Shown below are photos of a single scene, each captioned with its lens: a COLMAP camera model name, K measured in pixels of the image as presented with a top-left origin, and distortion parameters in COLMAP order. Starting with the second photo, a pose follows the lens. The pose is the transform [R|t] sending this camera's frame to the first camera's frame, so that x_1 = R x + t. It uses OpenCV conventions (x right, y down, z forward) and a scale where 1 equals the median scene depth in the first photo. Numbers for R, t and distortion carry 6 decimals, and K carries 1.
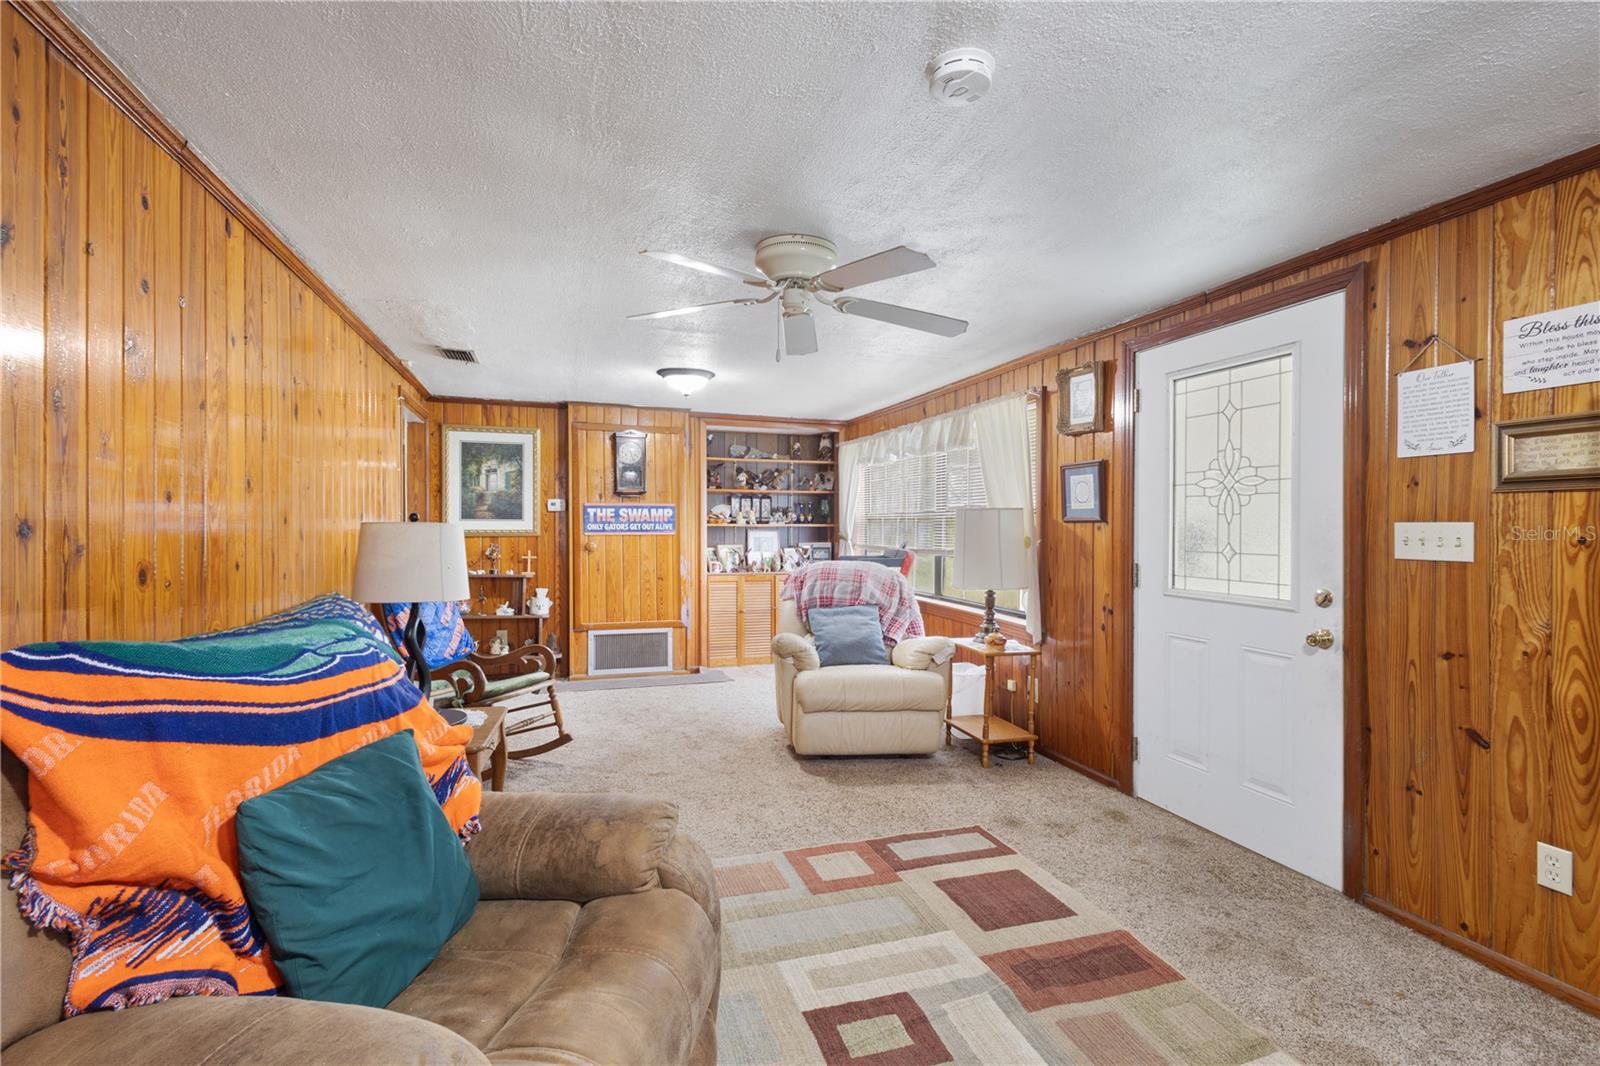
lens RADIAL K [[732.7, 0, 795.5], [0, 732.7, 527.1], [0, 0, 1]] dist [0.000559, -0.000204]
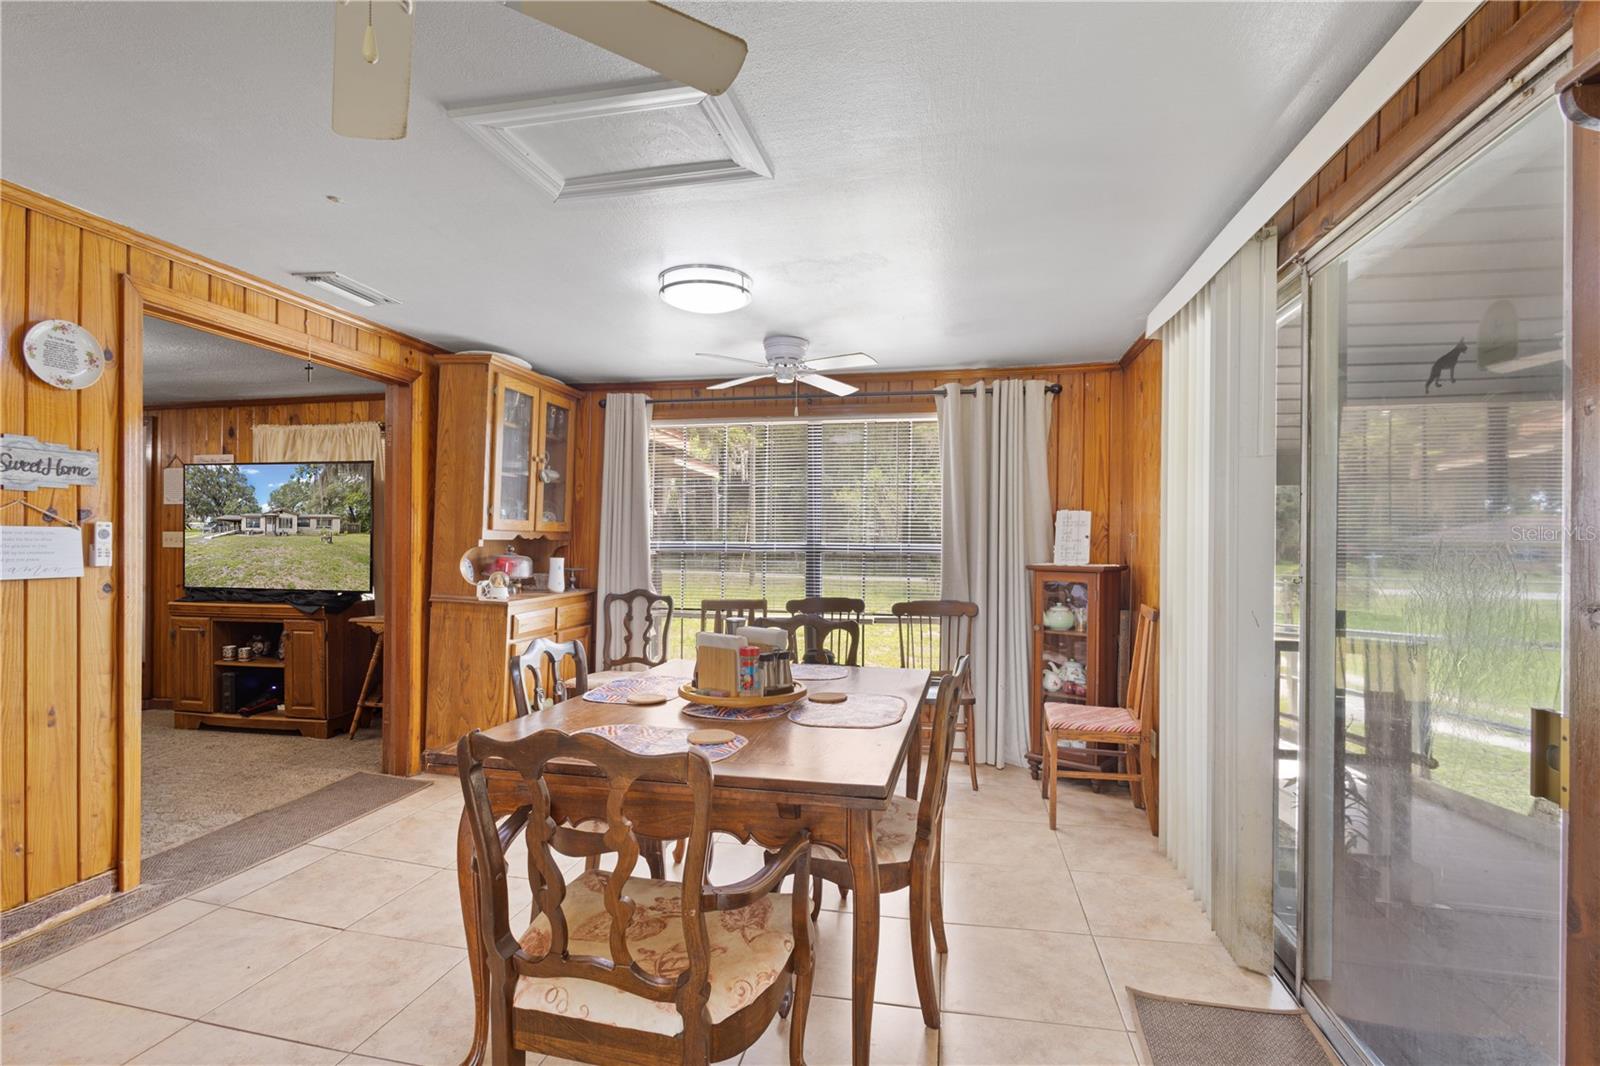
lens RADIAL K [[741.9, 0, 800.0], [0, 741.9, 533.0], [0, 0, 1]] dist [0.002687, -0.000199]
pose [[0.497888, -0.004382, 0.867230, -0.145503], [0.000167, 0.999988, 0.004957, -0.008520], [-0.867241, -0.002323, 0.497883, -1.228036]]
